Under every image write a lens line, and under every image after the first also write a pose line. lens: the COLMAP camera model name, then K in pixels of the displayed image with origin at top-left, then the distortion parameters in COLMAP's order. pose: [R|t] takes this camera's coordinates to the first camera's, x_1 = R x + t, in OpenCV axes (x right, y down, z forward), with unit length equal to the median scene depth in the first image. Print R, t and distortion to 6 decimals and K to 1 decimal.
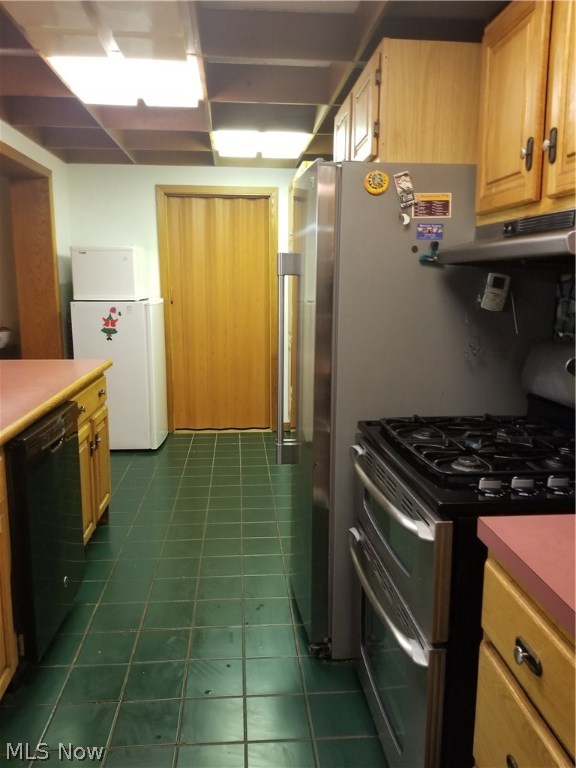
lens RADIAL K [[599.0, 0, 286.7], [0, 599.0, 378.6], [0, 0, 1]] dist [0.073449, -0.100350]
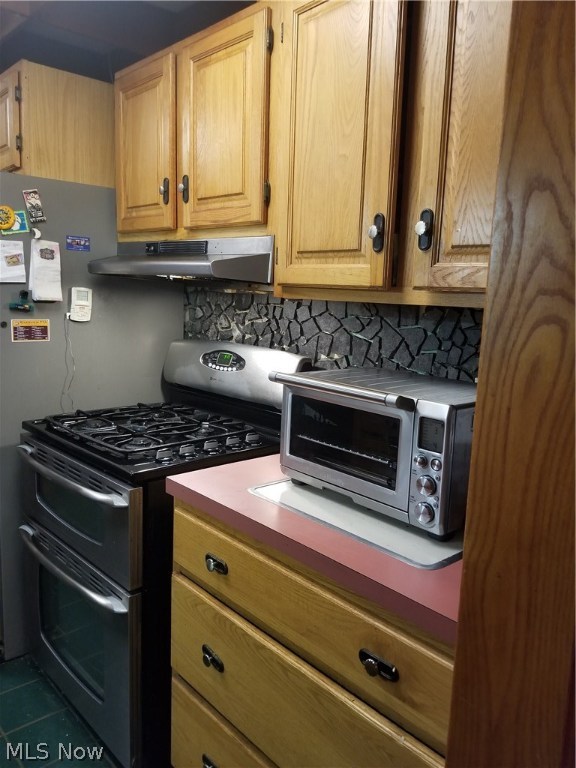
lens RADIAL K [[599.0, 0, 286.7], [0, 599.0, 378.6], [0, 0, 1]] dist [0.073449, -0.100350]
pose [[0.798799, -0.064872, 0.598089, -0.153814], [0.065832, 0.997625, 0.020283, 0.006415], [-0.597985, 0.023171, 0.801173, -0.124847]]
